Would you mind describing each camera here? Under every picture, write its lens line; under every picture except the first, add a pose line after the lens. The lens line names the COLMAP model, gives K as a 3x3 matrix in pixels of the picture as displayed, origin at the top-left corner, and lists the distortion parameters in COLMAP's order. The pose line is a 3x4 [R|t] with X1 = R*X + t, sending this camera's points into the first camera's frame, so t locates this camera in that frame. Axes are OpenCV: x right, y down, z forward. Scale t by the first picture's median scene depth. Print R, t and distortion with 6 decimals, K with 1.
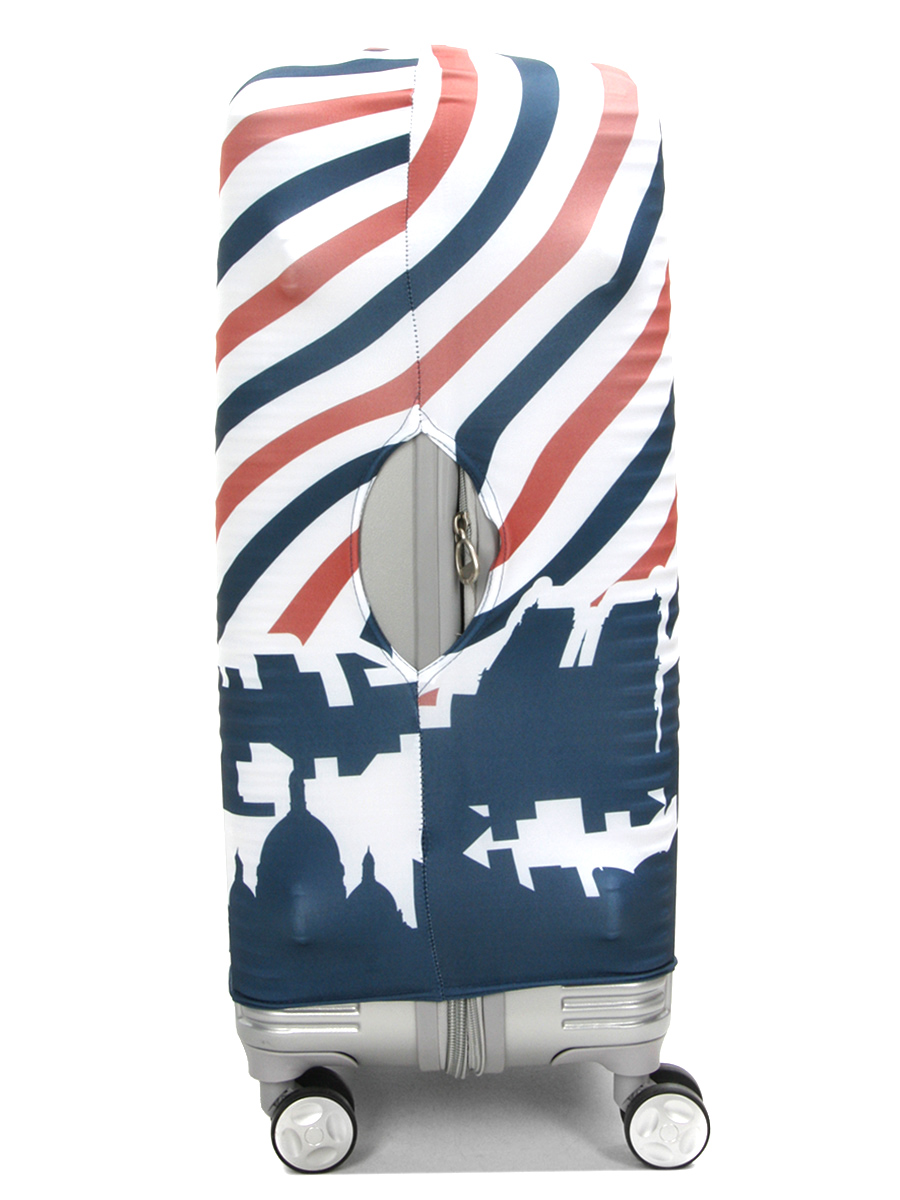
lens RADIAL K [[1323.6, 0, 461.2], [0, 1323.6, 604.0], [0, 0, 1]] dist [-0.040365, 0.000000]
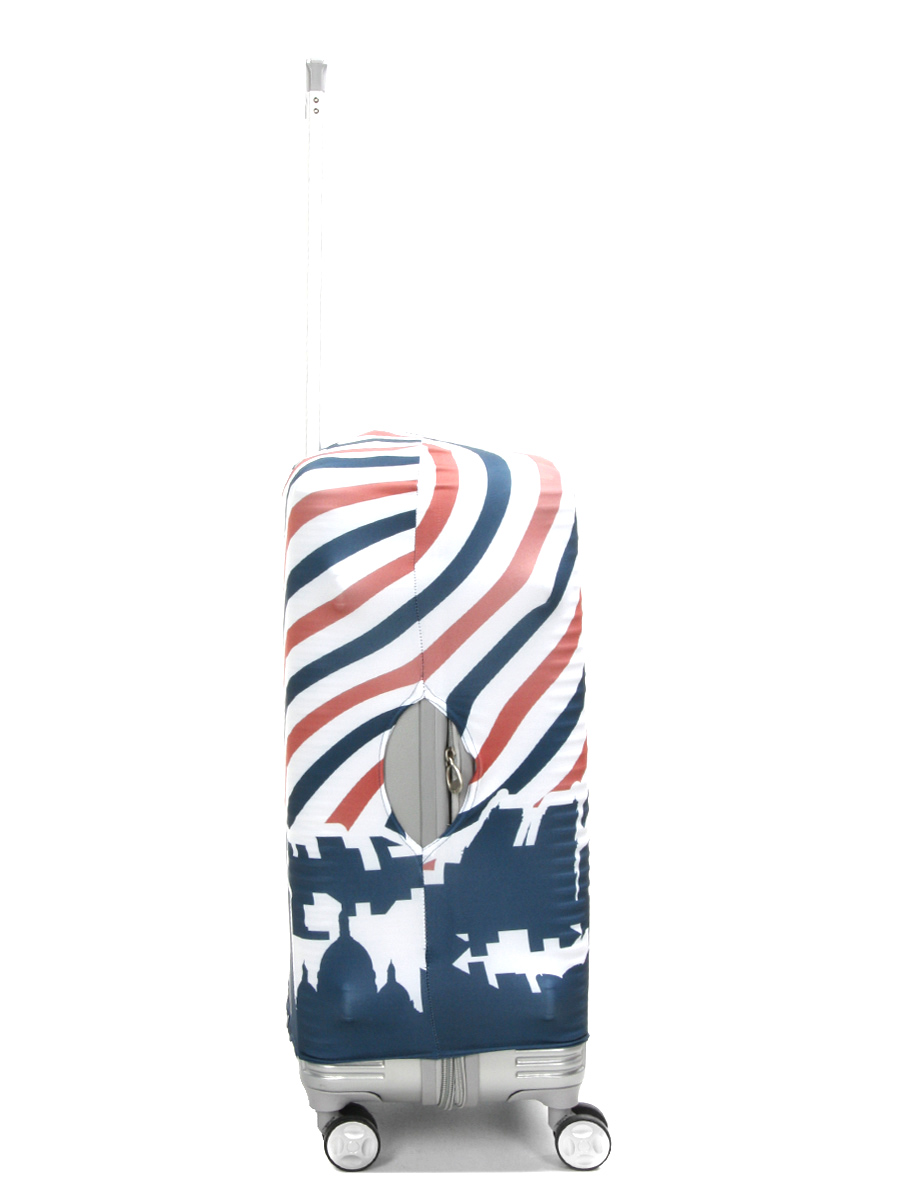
lens RADIAL K [[1323.6, 0, 439.7], [0, 1323.6, 598.1], [0, 0, 1]] dist [-0.040365, 0.000000]
pose [[0.999933, -0.005565, 0.010145, -0.026880], [0.005639, 0.999958, -0.007274, -0.234361], [-0.010104, 0.007330, 0.999922, -0.560951]]
